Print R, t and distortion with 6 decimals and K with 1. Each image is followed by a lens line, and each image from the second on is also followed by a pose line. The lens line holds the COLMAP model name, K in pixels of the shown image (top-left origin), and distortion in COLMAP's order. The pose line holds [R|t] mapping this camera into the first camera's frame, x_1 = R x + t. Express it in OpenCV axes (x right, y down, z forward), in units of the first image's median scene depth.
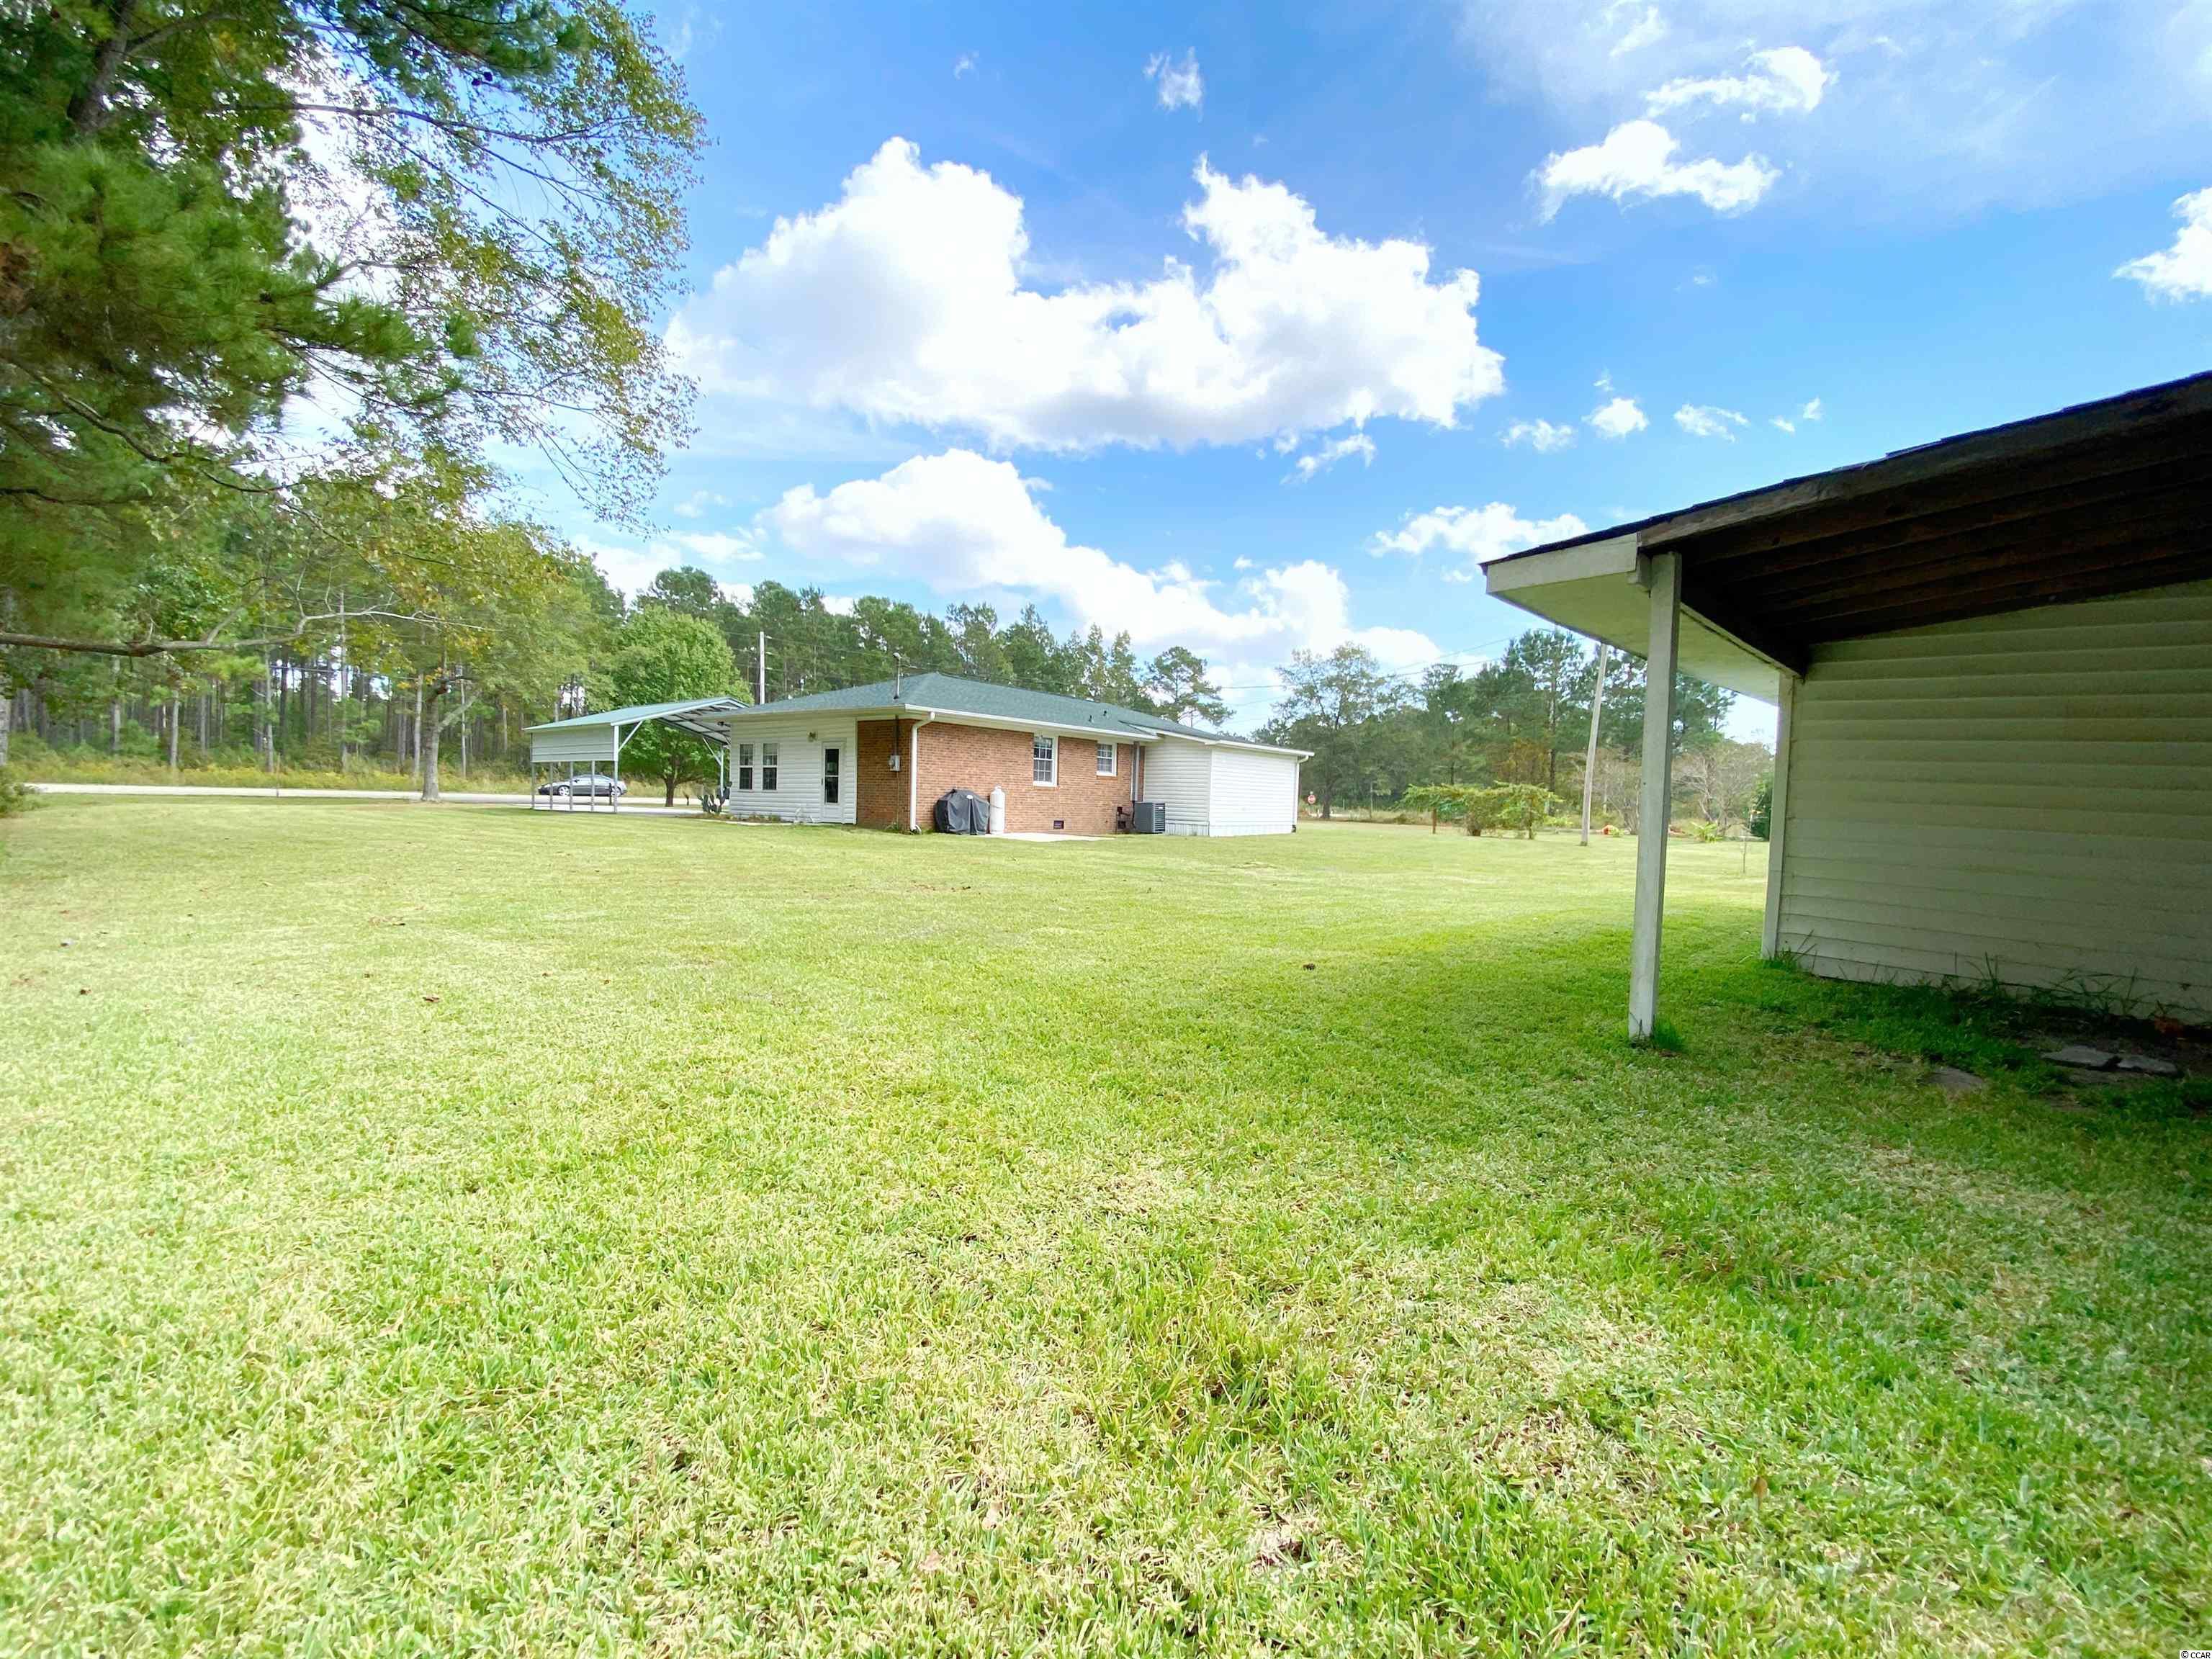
lens RADIAL K [[895.4, 0, 1112.5], [0, 895.4, 823.5], [0, 0, 1]] dist [-0.015822, -0.006757]
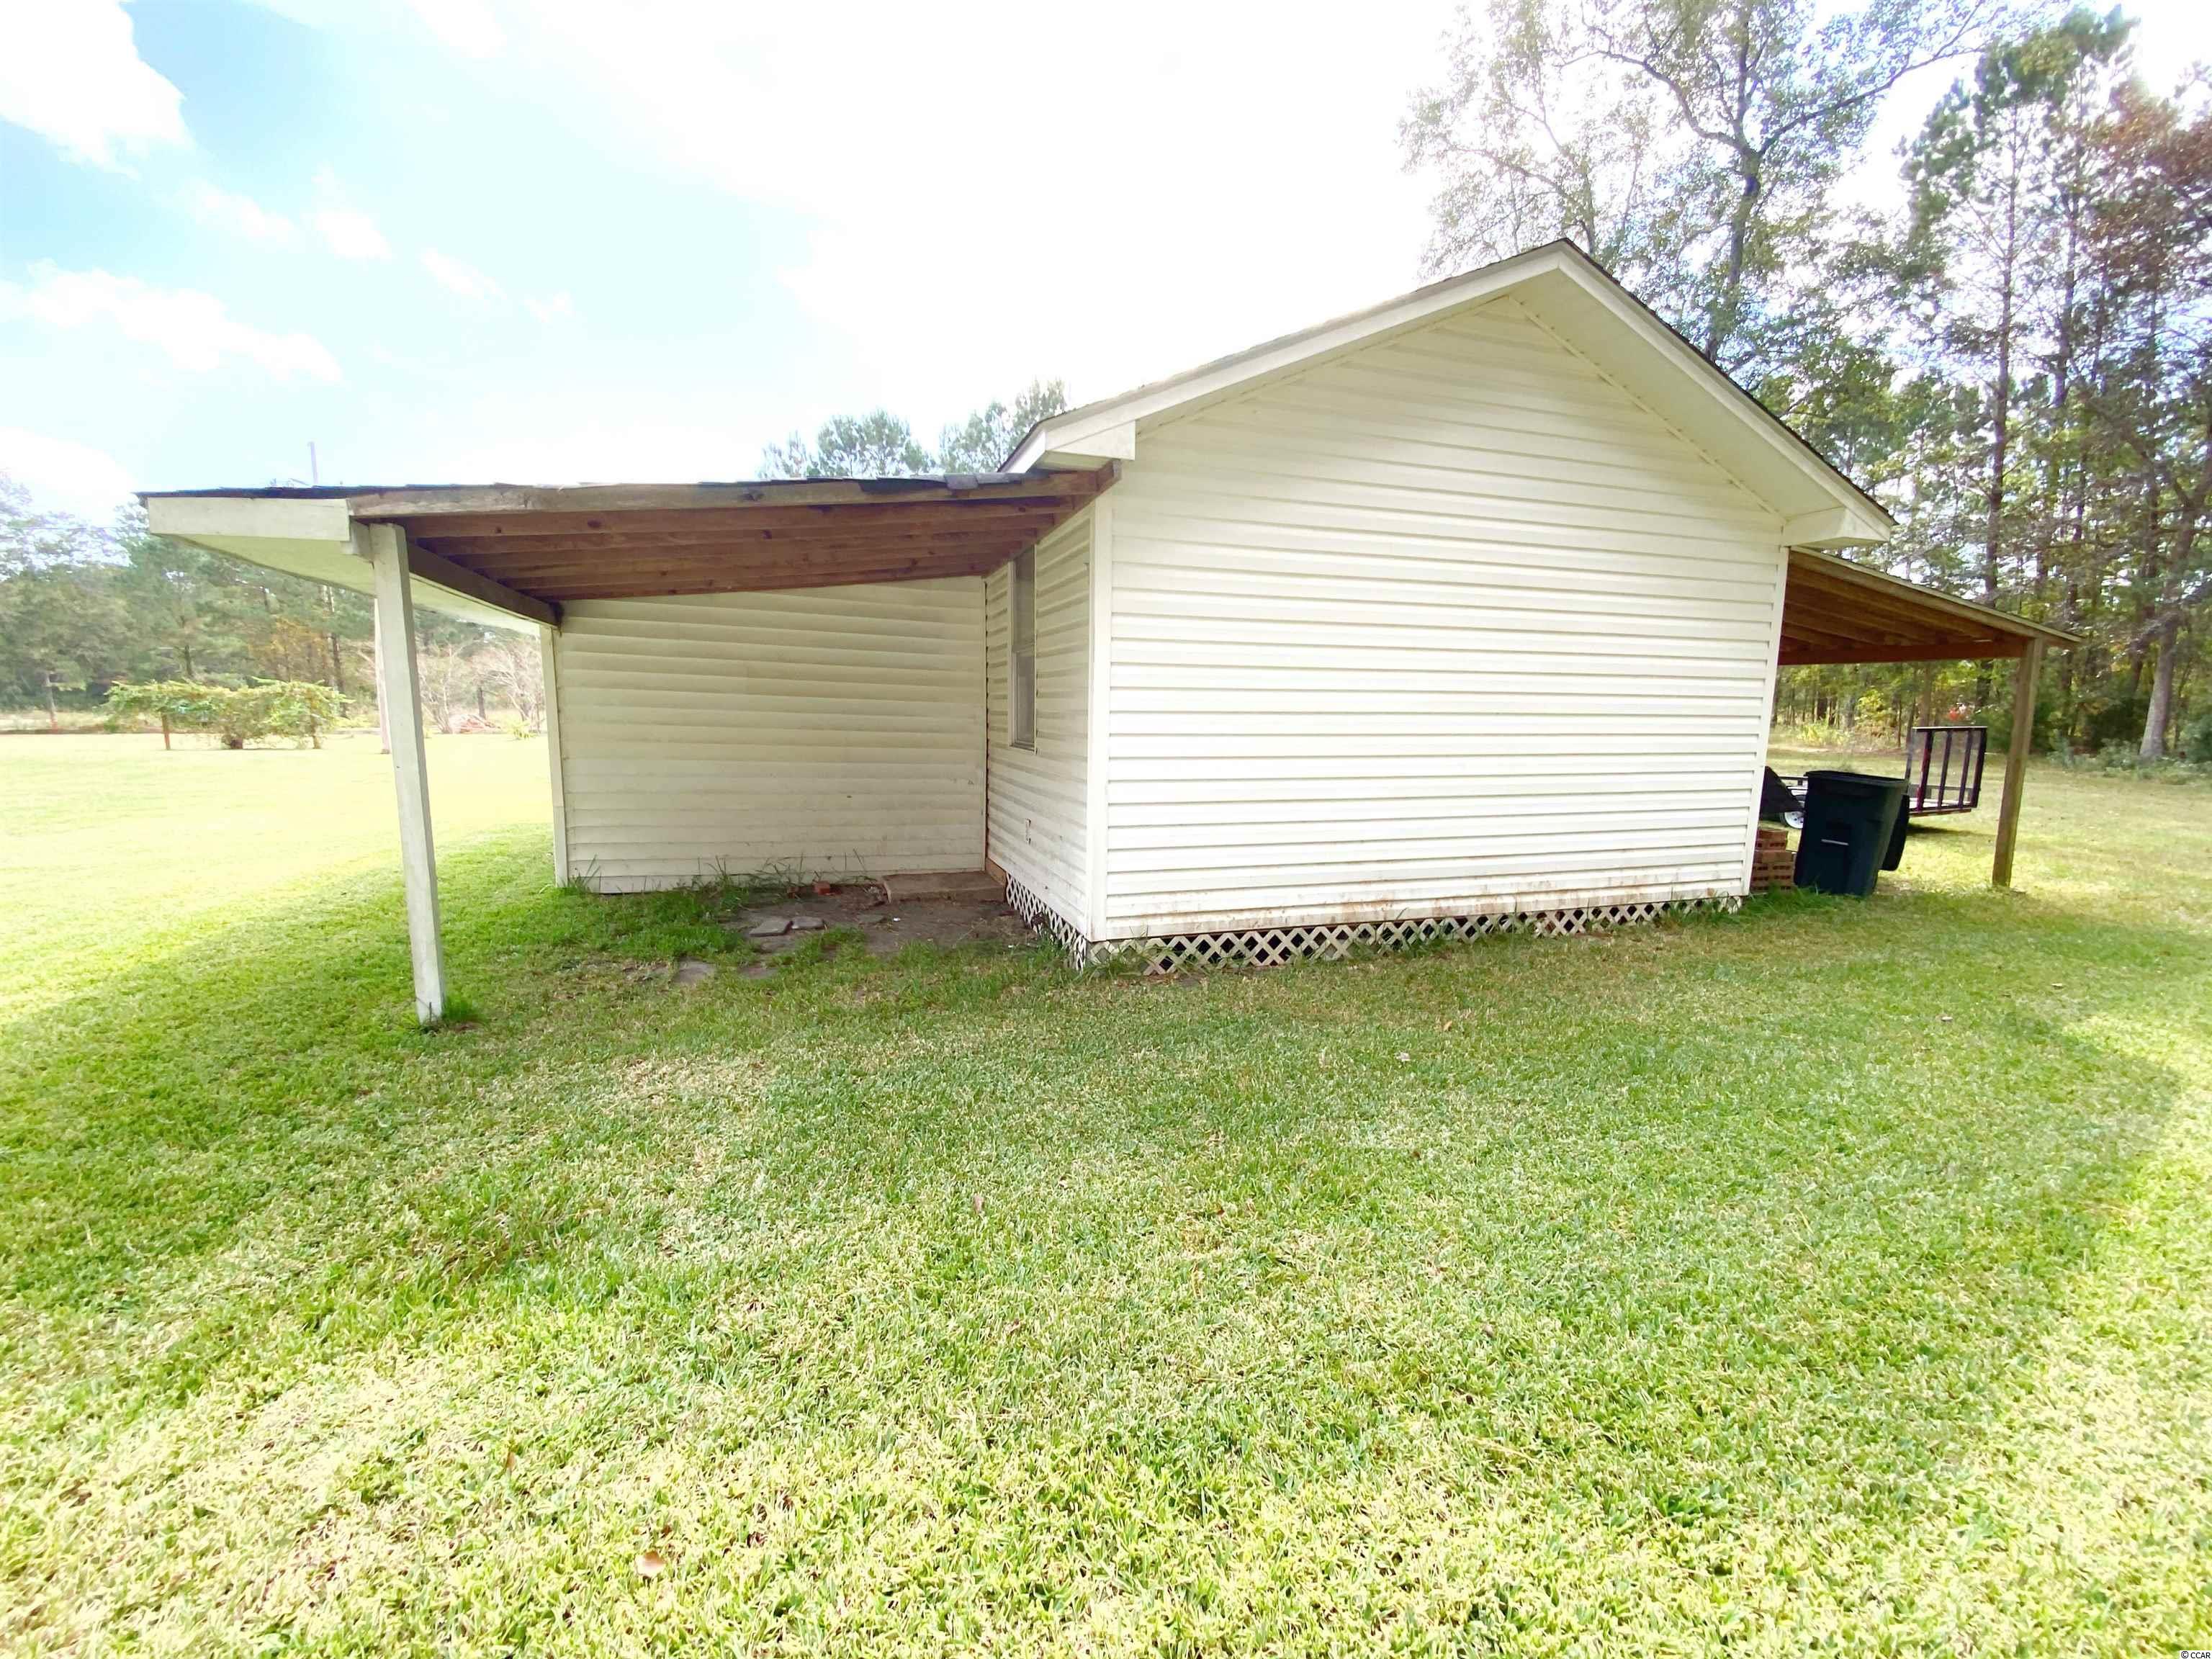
lens RADIAL K [[895.4, 0, 1100.1], [0, 895.4, 842.4], [0, 0, 1]] dist [-0.015822, -0.006757]
pose [[0.404417, -0.165326, 0.899508, 0.037903], [0.023426, 0.985076, 0.170520, -0.133183], [-0.914275, -0.047890, 0.402254, -0.105116]]
